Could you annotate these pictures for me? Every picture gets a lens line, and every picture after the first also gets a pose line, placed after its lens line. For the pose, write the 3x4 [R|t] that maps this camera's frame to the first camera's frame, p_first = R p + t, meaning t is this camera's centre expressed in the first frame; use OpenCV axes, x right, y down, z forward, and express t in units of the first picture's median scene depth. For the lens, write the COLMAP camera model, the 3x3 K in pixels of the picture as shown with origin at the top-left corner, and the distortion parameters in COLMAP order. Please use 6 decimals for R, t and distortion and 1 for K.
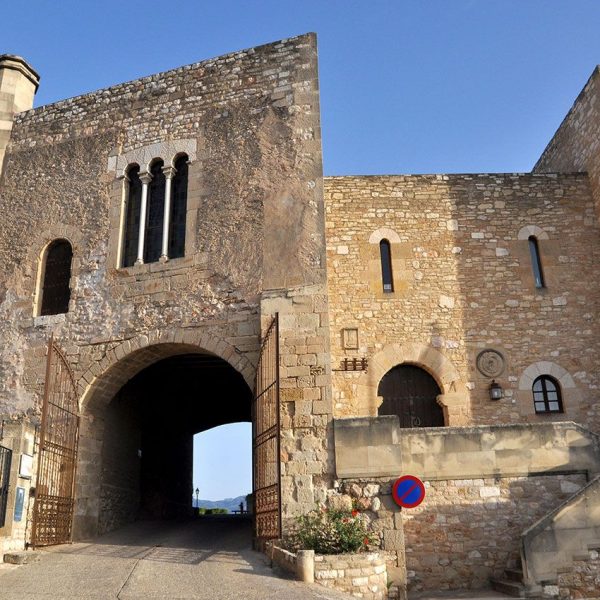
lens RADIAL K [[656.0, 0, 310.0], [0, 656.0, 301.5], [0, 0, 1]] dist [-0.140660, 0.119761]
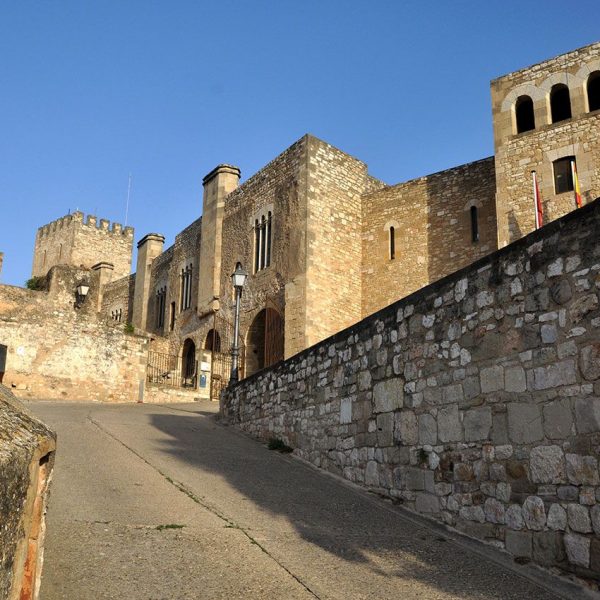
lens RADIAL K [[656.0, 0, 310.0], [0, 656.0, 301.5], [0, 0, 1]] dist [-0.140660, 0.119761]
pose [[0.766821, -0.116808, -0.631143, 1.062239], [0.186398, 0.981451, 0.044827, -0.023269], [0.614199, -0.152018, 0.774370, -0.488498]]
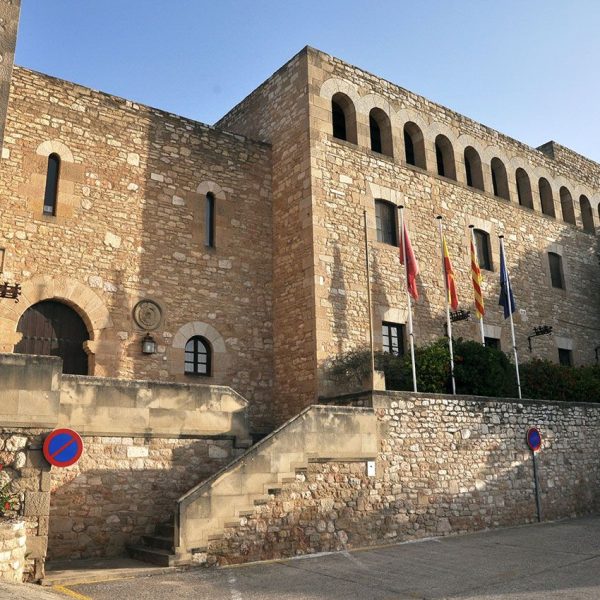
lens RADIAL K [[656.0, 0, 310.0], [0, 656.0, 301.5], [0, 0, 1]] dist [-0.140660, 0.119761]
pose [[0.804262, 0.162519, 0.571621, -0.070755], [-0.199566, 0.979882, 0.002193, 0.028130], [-0.559764, -0.115840, 0.820515, 0.107655]]
